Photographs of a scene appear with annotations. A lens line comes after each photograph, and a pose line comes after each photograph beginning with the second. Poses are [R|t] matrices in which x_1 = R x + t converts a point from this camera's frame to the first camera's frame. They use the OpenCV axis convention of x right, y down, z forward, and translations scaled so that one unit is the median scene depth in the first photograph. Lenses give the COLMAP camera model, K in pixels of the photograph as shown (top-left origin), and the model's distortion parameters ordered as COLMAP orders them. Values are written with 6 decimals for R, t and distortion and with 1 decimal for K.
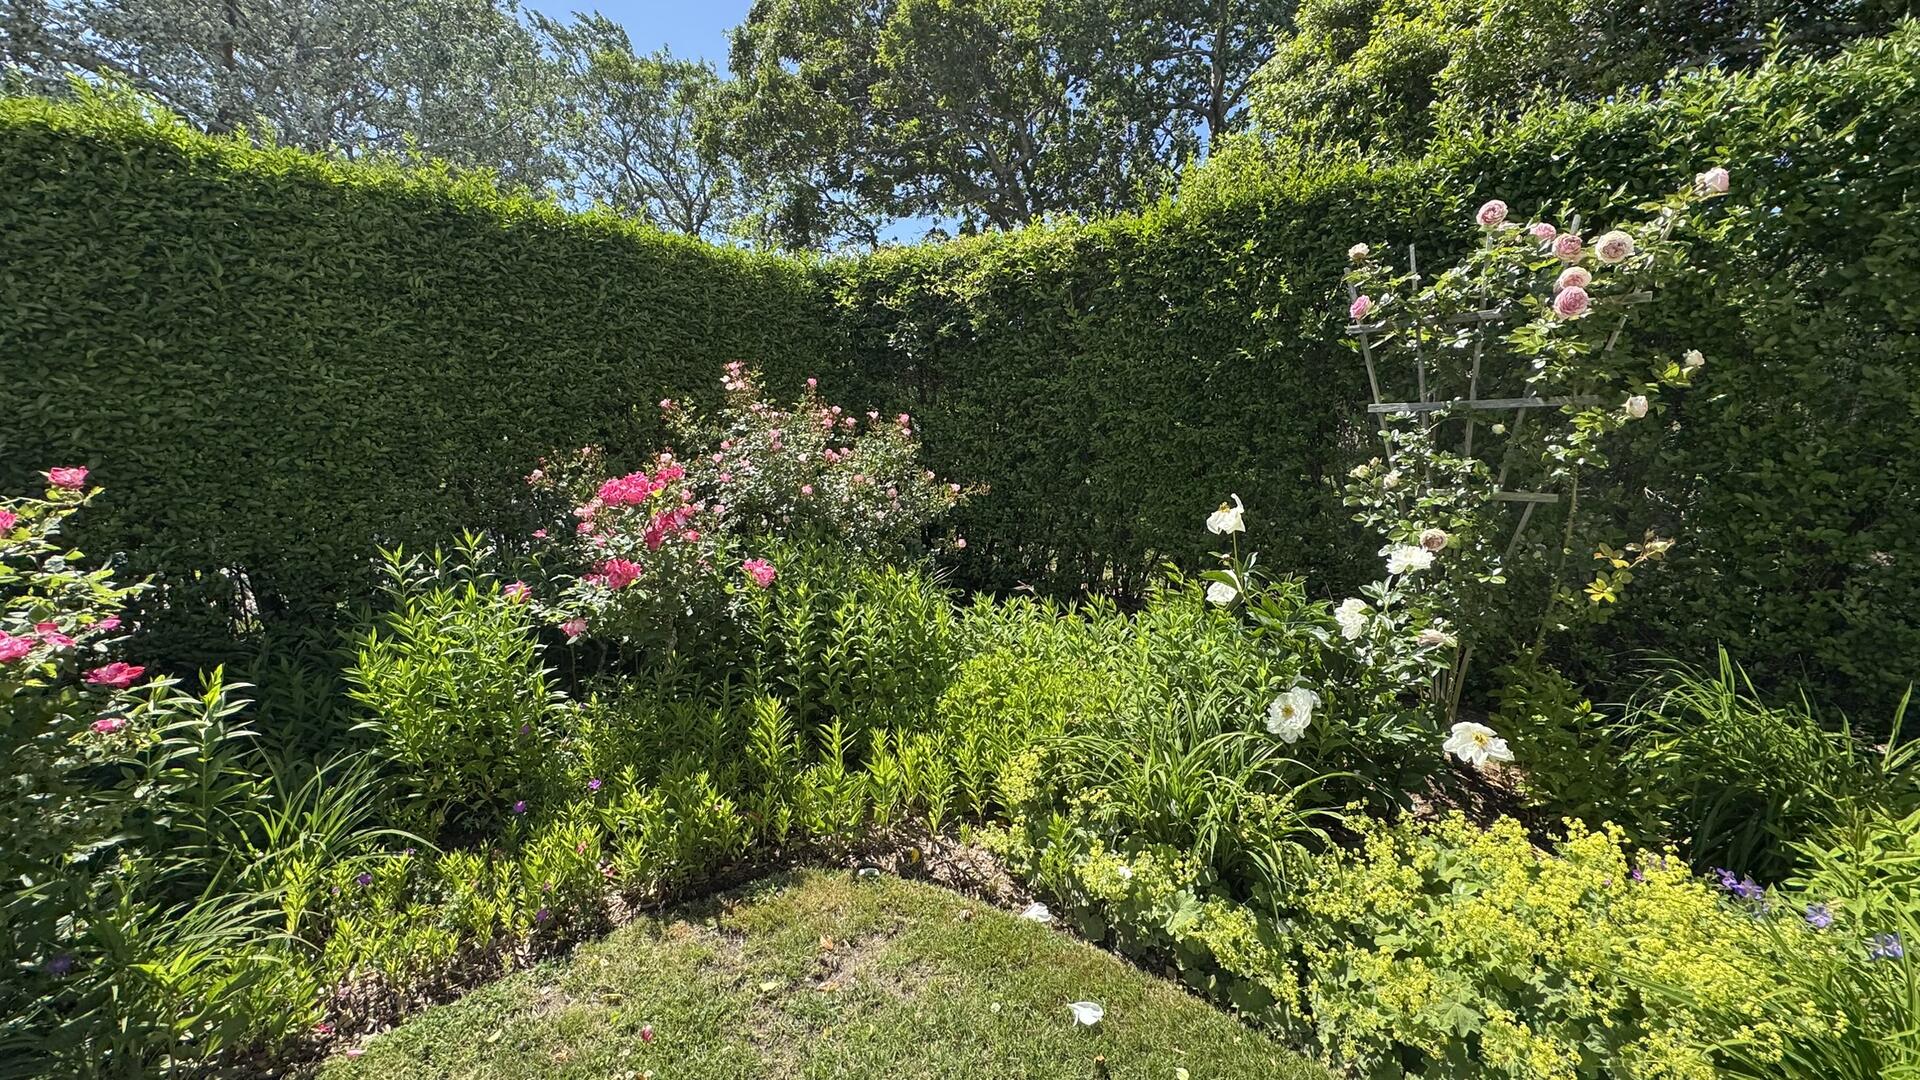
lens RADIAL K [[762.7, 0, 960.0], [0, 762.7, 540.0], [0, 0, 1]] dist [-0.003654, -0.000158]
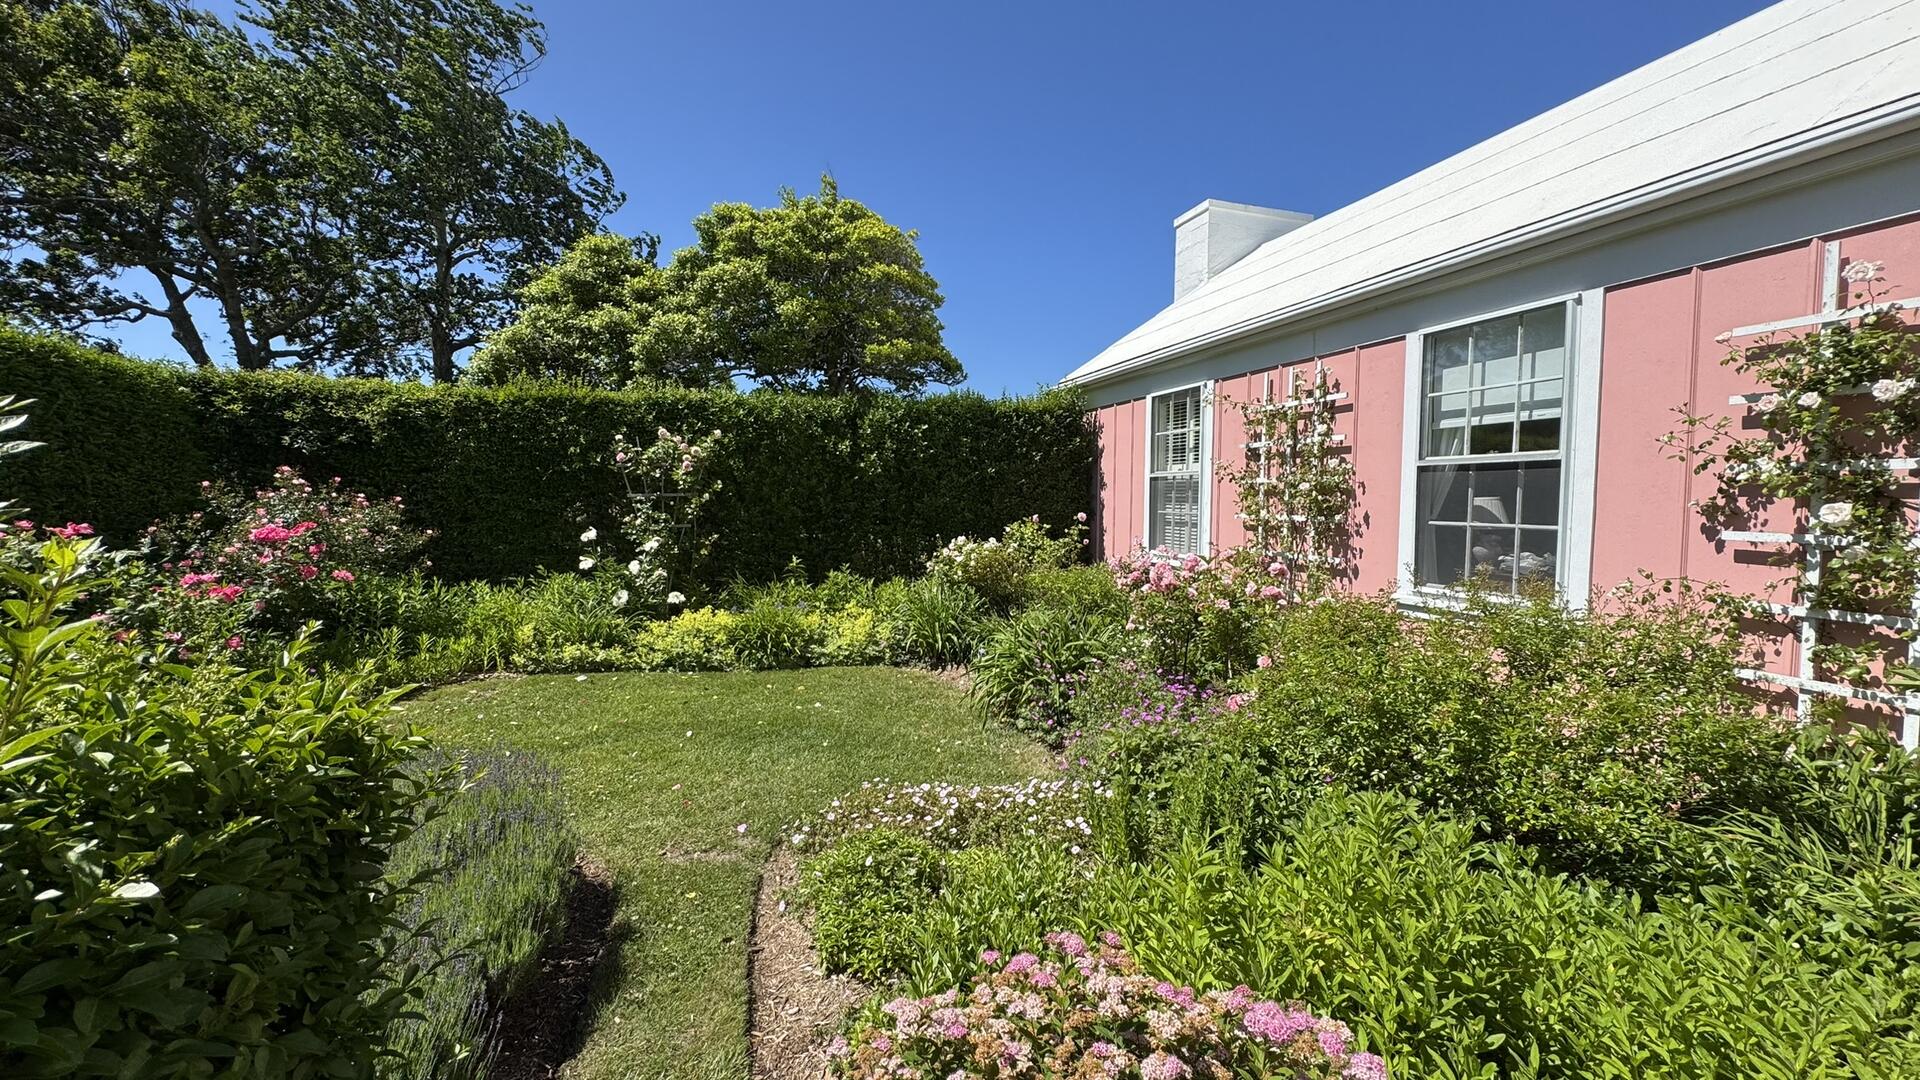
lens RADIAL K [[762.7, 0, 960.0], [0, 762.7, 540.0], [0, 0, 1]] dist [-0.003654, -0.000158]
pose [[0.567466, -0.039791, 0.822435, -1.093506], [0.117652, 0.992501, -0.033158, 0.224686], [-0.814948, 0.115577, 0.567892, -1.570990]]
